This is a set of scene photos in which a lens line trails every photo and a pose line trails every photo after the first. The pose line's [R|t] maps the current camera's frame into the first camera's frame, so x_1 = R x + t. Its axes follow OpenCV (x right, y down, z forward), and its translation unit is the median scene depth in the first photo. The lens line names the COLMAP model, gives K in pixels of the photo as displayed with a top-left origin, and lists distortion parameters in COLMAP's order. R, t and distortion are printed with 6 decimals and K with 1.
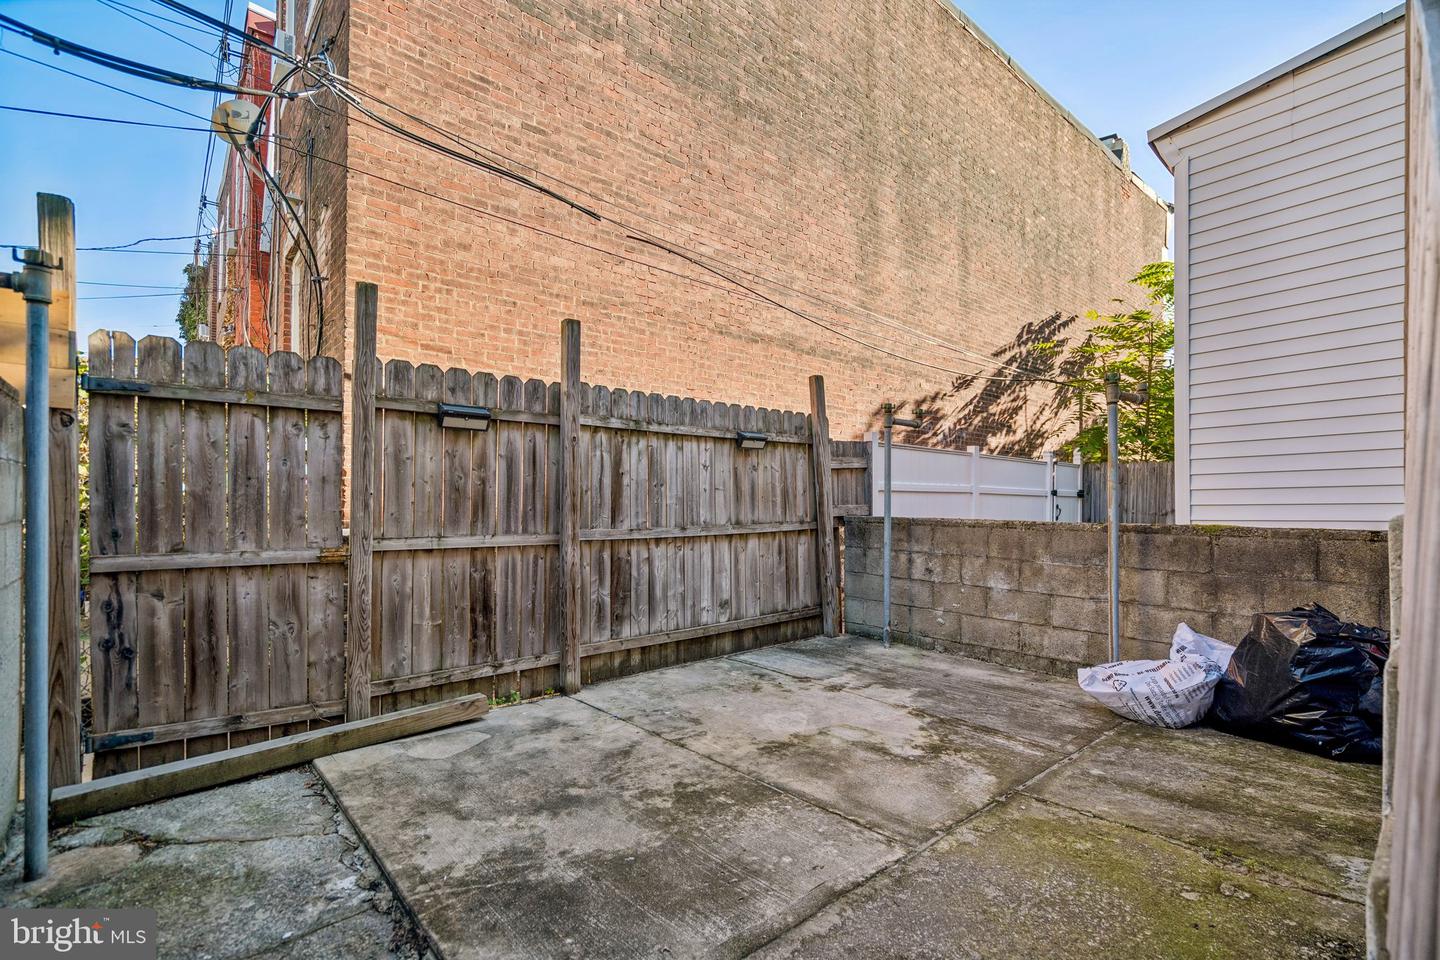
lens RADIAL K [[635.7, 0, 720.3], [0, 635.7, 485.6], [0, 0, 1]] dist [-0.000231, 0.000646]
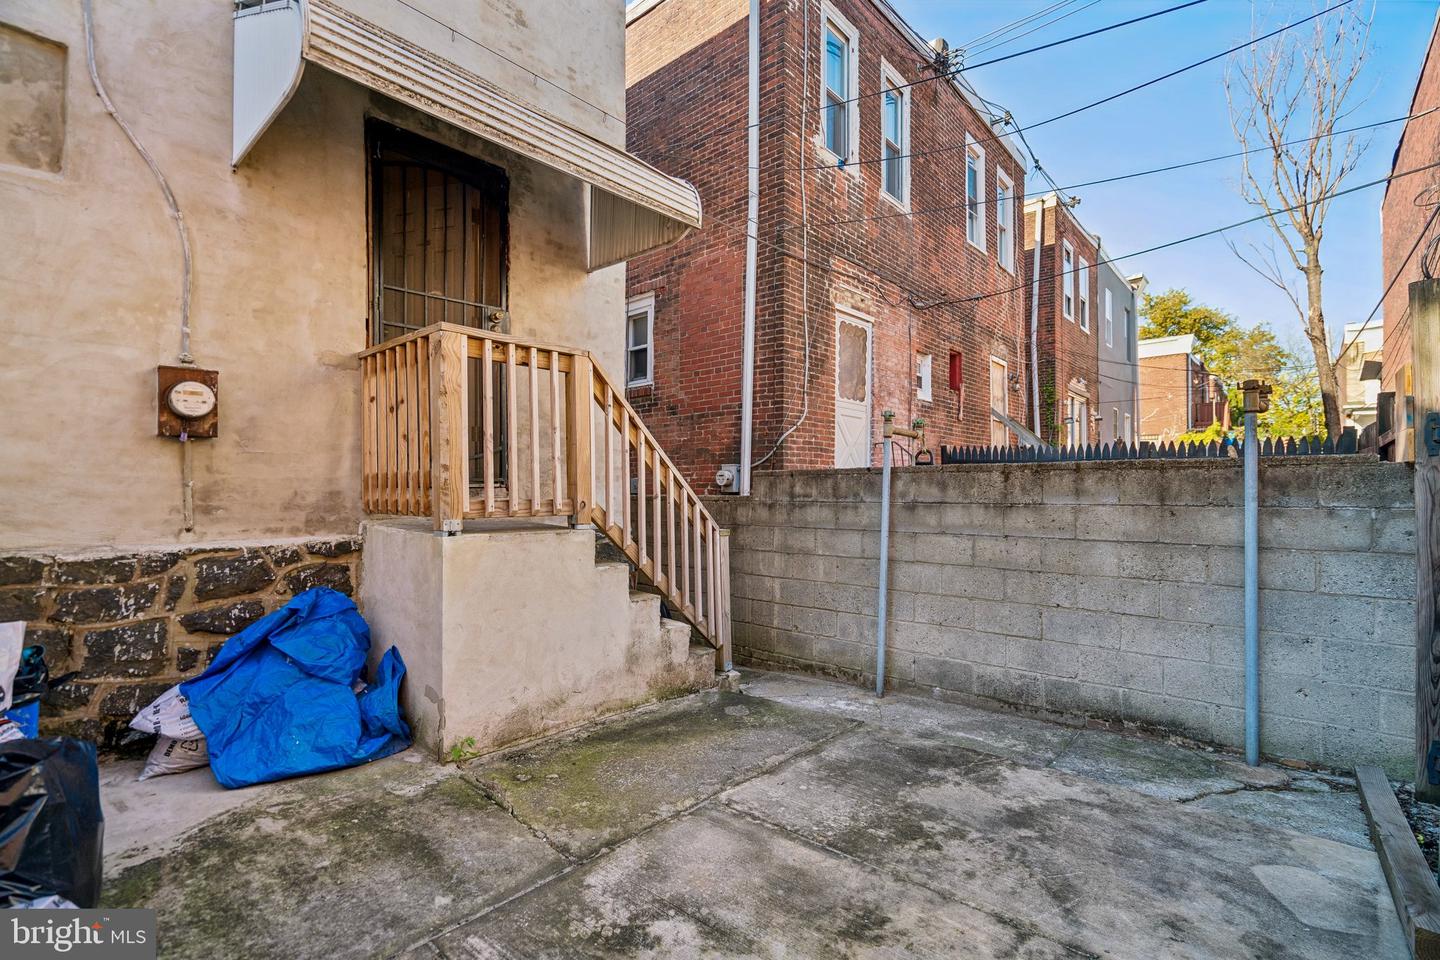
lens RADIAL K [[635.7, 0, 720.3], [0, 635.7, 485.6], [0, 0, 1]] dist [-0.000231, 0.000646]
pose [[-0.991837, -0.009008, -0.127190, 0.393545], [-0.004595, 0.999379, -0.034948, -0.029820], [0.127426, -0.034078, -0.991262, 1.993080]]
